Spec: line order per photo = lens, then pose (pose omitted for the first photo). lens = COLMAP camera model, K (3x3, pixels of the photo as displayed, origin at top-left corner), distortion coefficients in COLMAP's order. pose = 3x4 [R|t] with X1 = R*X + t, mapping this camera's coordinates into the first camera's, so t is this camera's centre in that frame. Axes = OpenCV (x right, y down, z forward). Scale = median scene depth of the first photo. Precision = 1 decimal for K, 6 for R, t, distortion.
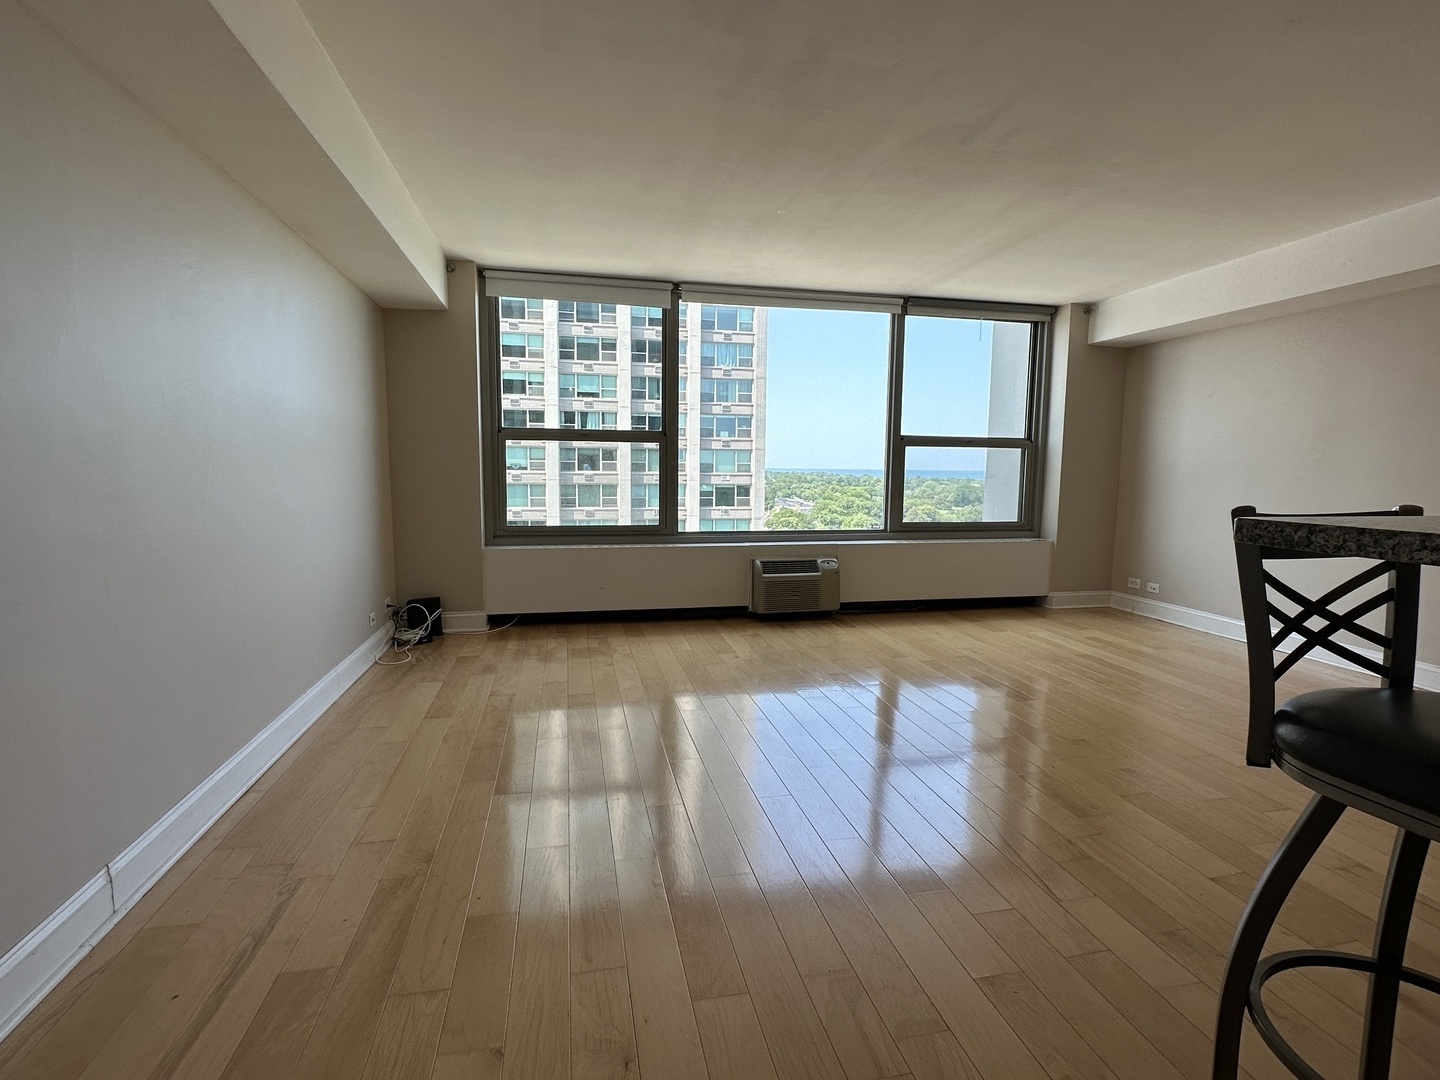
lens RADIAL K [[697.7, 0, 720.0], [0, 697.7, 540.0], [0, 0, 1]] dist [-0.003829, 0.000312]
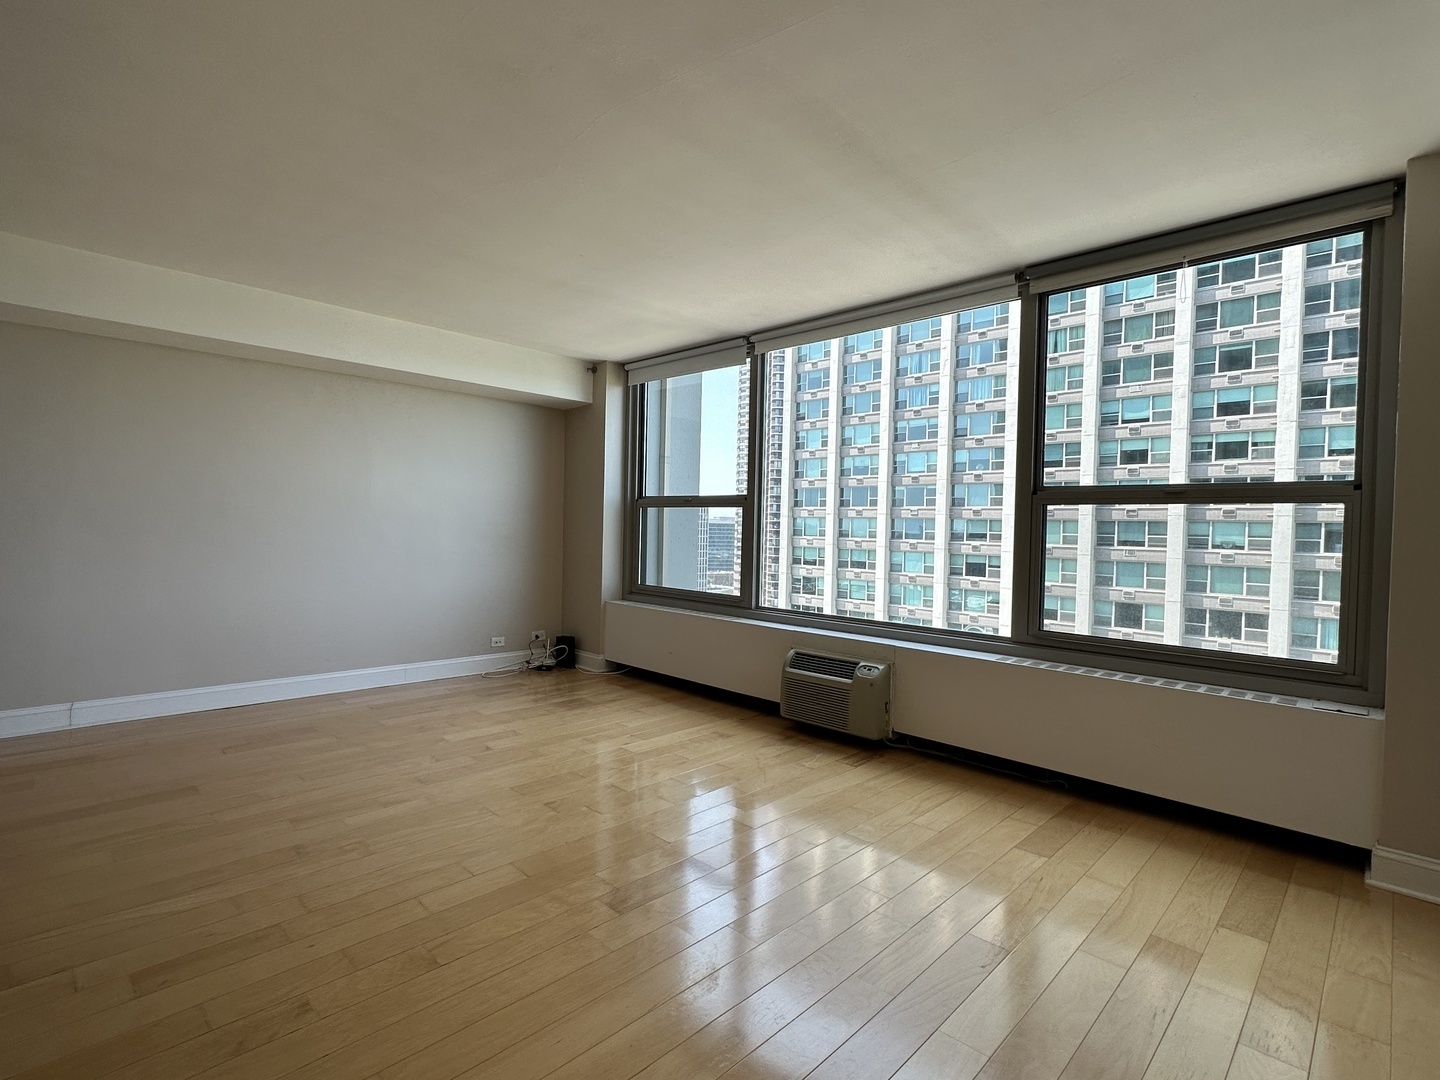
lens RADIAL K [[697.7, 0, 720.0], [0, 697.7, 540.0], [0, 0, 1]] dist [-0.003829, 0.000312]
pose [[0.550378, 0.017201, -0.834738, 0.065518], [-0.107789, 0.992885, -0.050610, -0.004513], [0.827928, 0.117830, 0.548316, 0.046620]]
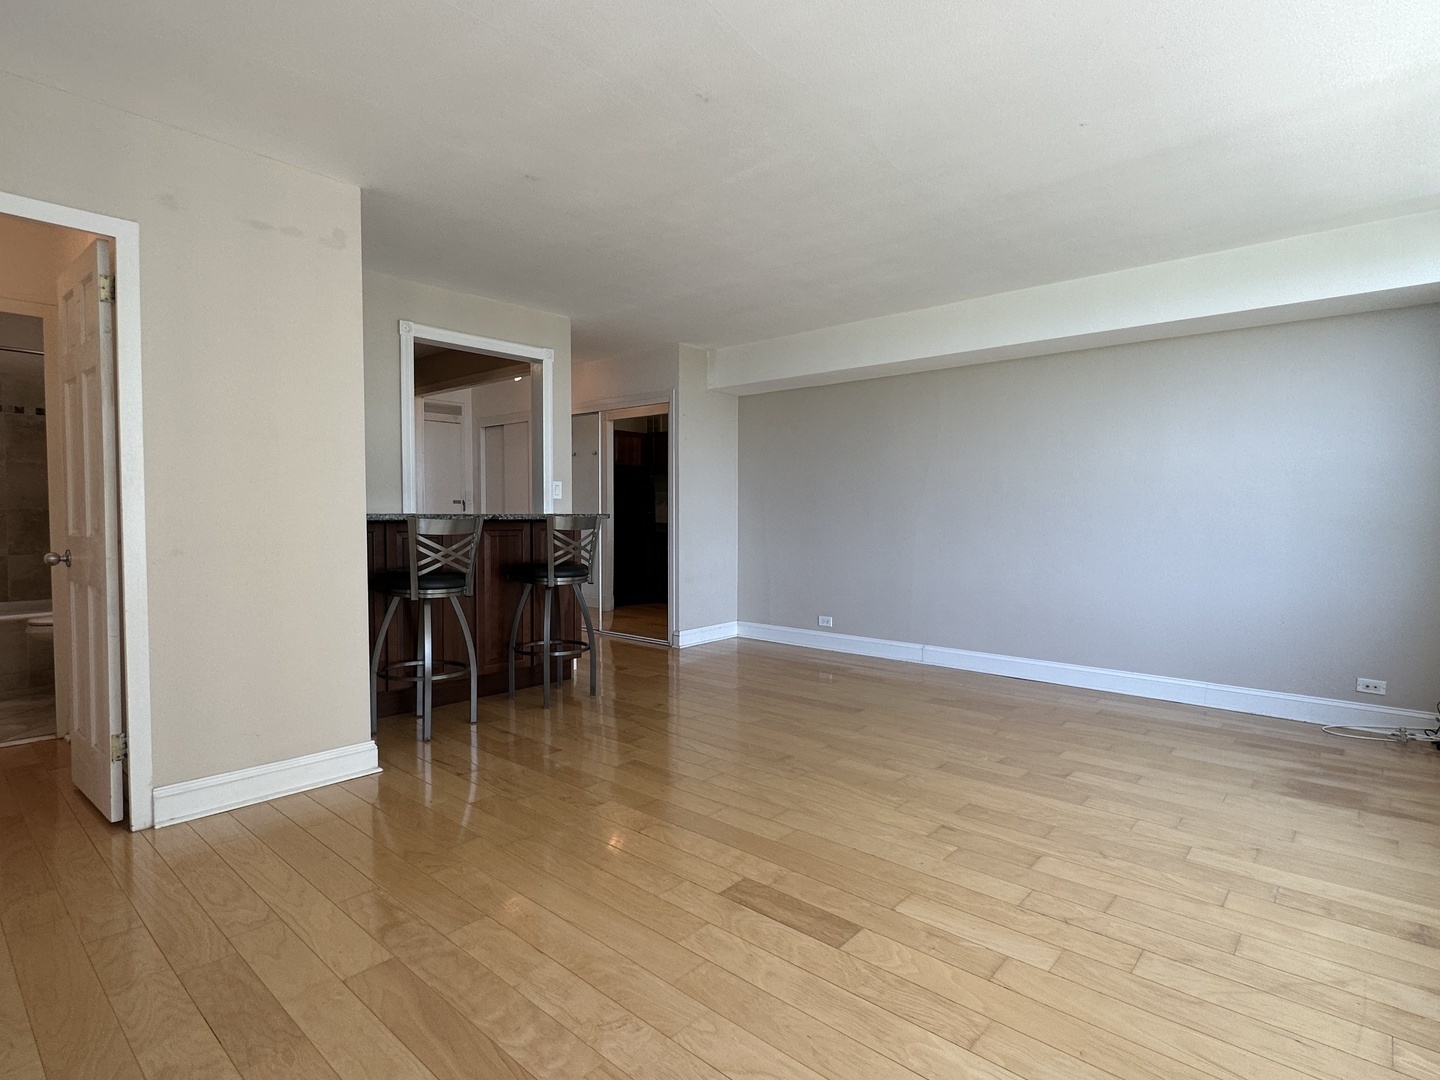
lens RADIAL K [[747.0, 0, 724.5], [0, 747.0, 538.6], [0, 0, 1]] dist [-0.005404, -0.000720]
pose [[-0.803832, 0.008074, -0.594802, 0.053717], [-0.075939, 0.990334, 0.116070, -0.008847], [0.589989, 0.138469, -0.795449, 0.095985]]
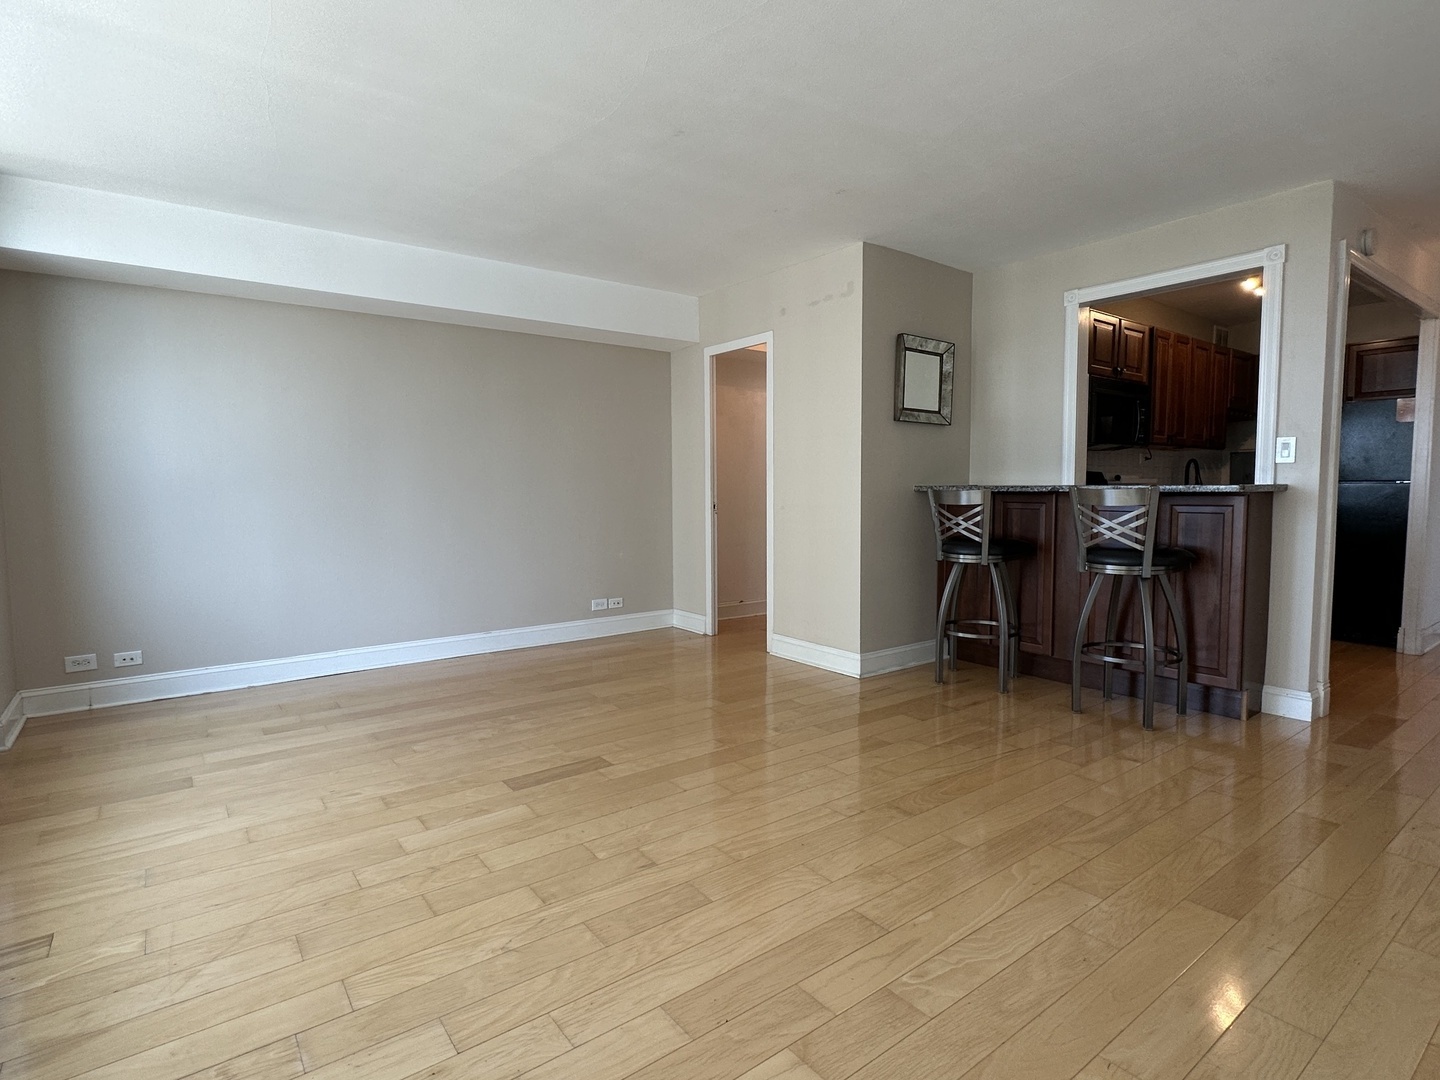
lens RADIAL K [[747.0, 0, 724.5], [0, 747.0, 538.6], [0, 0, 1]] dist [-0.005404, -0.000720]
pose [[-0.421794, -0.073716, 0.903690, -0.024982], [0.099808, 0.986858, 0.127085, -0.007813], [-0.901182, 0.143799, -0.408893, 0.078482]]
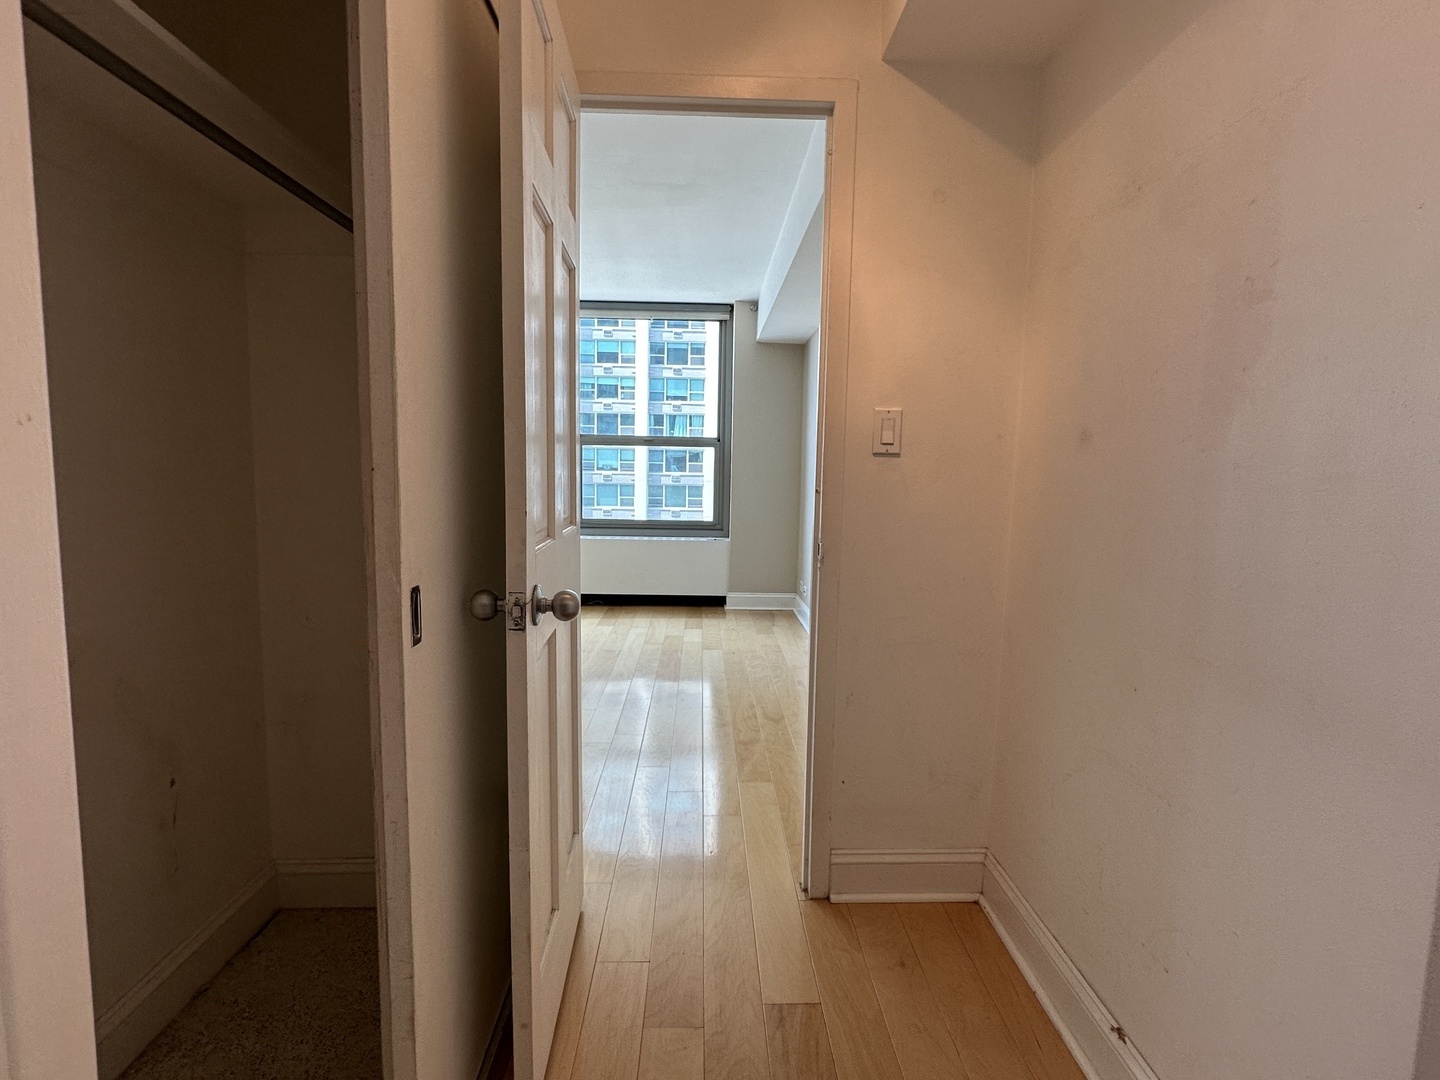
lens RADIAL K [[697.7, 0, 720.0], [0, 697.7, 540.0], [0, 0, 1]] dist [-0.003829, 0.000312]
pose [[0.982421, 0.028088, -0.184552, 0.070138], [-0.028842, 0.999583, -0.001397, 0.000218], [0.184436, 0.006695, 0.982822, 0.002437]]
